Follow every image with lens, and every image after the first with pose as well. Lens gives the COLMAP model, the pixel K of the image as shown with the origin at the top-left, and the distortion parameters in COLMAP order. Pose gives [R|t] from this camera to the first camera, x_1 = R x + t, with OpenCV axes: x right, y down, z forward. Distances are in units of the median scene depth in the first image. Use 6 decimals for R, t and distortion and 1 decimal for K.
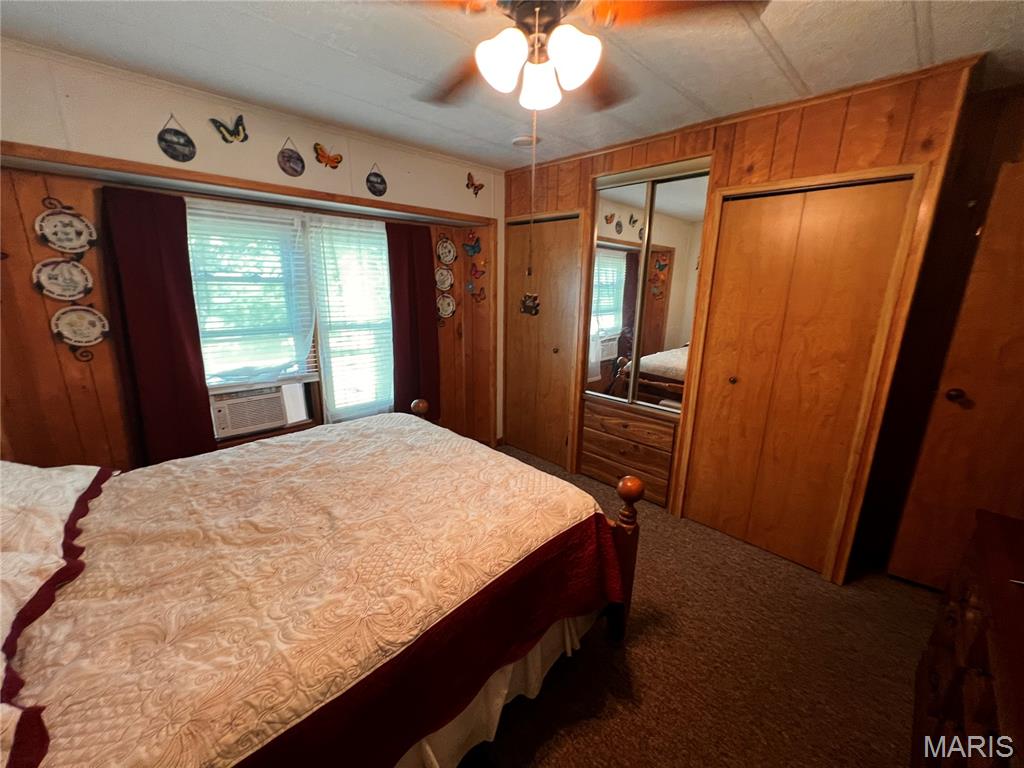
lens RADIAL K [[410.2, 0, 514.8], [0, 410.2, 384.2], [0, 0, 1]] dist [-0.001175, 0.000497]
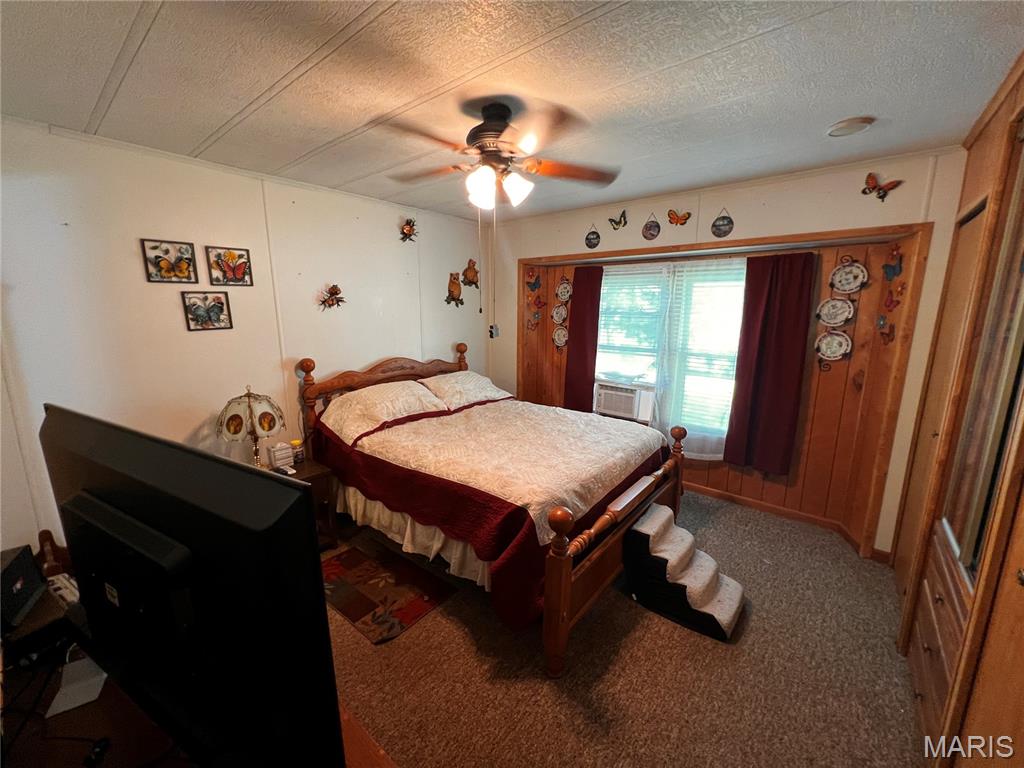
lens RADIAL K [[410.2, 0, 514.4], [0, 410.2, 384.5], [0, 0, 1]] dist [-0.001175, 0.000497]
pose [[0.106006, 0.169566, -0.979801, 0.838318], [-0.240780, 0.960406, 0.140159, -0.123673], [0.964773, 0.221059, 0.142637, 0.469276]]
